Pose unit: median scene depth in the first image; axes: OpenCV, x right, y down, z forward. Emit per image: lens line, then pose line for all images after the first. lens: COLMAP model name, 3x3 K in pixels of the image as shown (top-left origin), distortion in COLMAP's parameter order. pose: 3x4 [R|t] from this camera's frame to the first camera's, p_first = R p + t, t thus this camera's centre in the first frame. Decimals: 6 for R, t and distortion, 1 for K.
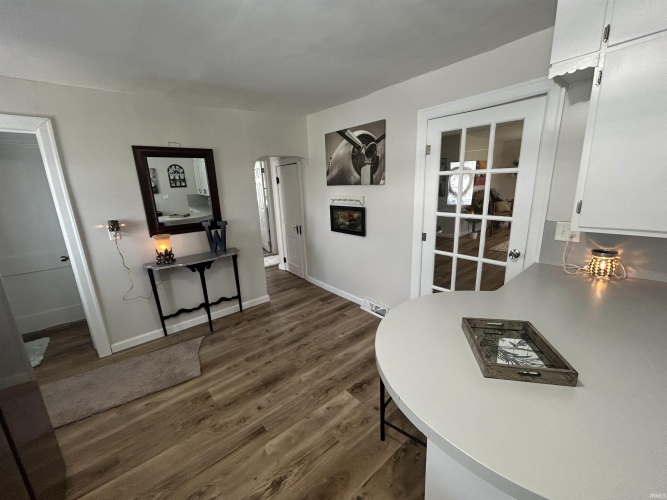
lens RADIAL K [[270.5, 0, 333.5], [0, 270.5, 250.0], [0, 0, 1]] dist [-0.009708, 0.000101]
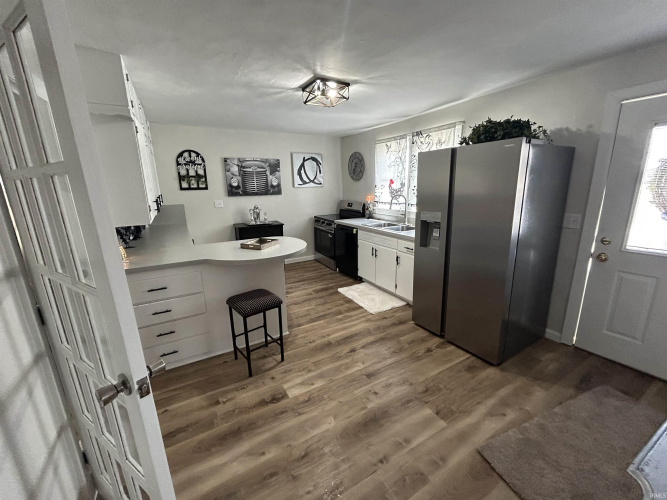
lens RADIAL K [[270.5, 0, 333.5], [0, 270.5, 250.0], [0, 0, 1]] dist [-0.009708, 0.000101]
pose [[-0.983134, 0.014390, 0.182318, -0.296526], [0.096865, 0.886559, 0.452361, -0.377710], [-0.155126, 0.462391, -0.873001, 1.595067]]
